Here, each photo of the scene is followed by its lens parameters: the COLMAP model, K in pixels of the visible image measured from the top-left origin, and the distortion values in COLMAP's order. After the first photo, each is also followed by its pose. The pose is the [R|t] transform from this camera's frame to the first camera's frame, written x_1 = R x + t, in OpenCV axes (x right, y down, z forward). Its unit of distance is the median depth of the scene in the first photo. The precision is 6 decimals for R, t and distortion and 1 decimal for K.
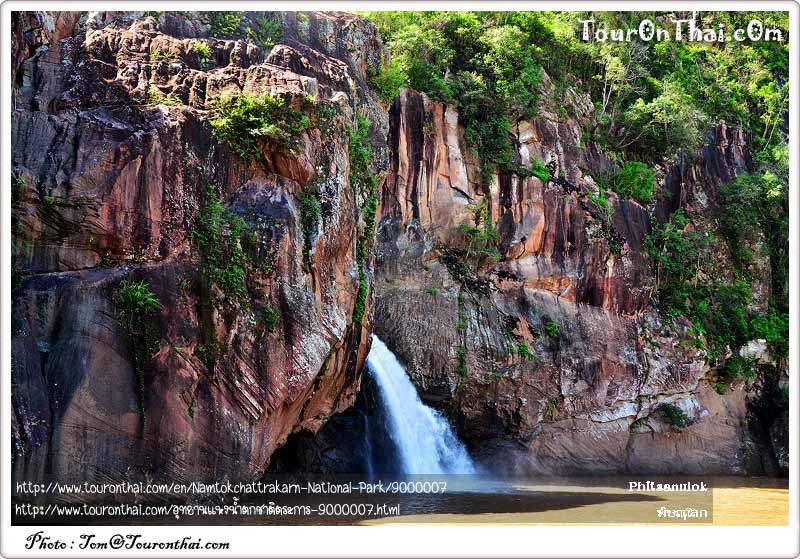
lens RADIAL K [[885.6, 0, 400.0], [0, 885.6, 279.5], [0, 0, 1]] dist [0.011938, 0.004382]
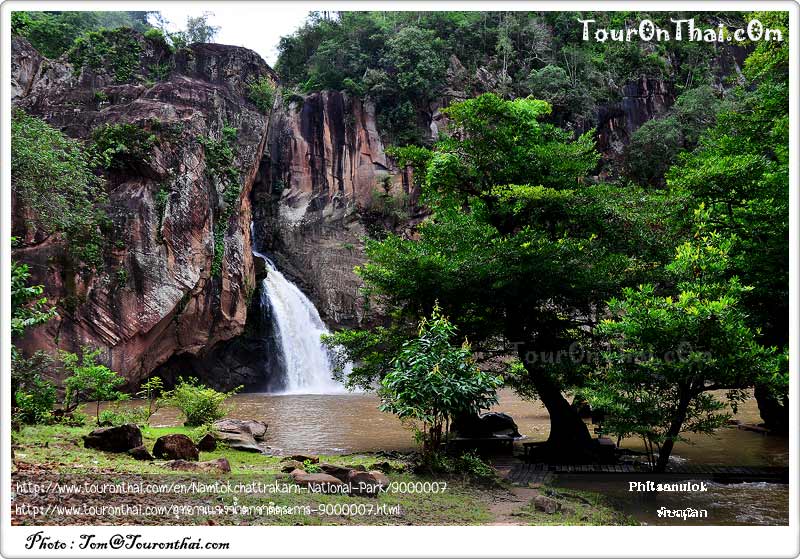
lens RADIAL K [[786.6, 0, 400.0], [0, 786.6, 279.5], [0, 0, 1]] dist [-0.008727, -0.003281]
pose [[0.956455, -0.063812, -0.284820, 0.479247], [0.079472, 0.995876, 0.043755, 0.019111], [0.280854, -0.064484, 0.957582, -0.091961]]
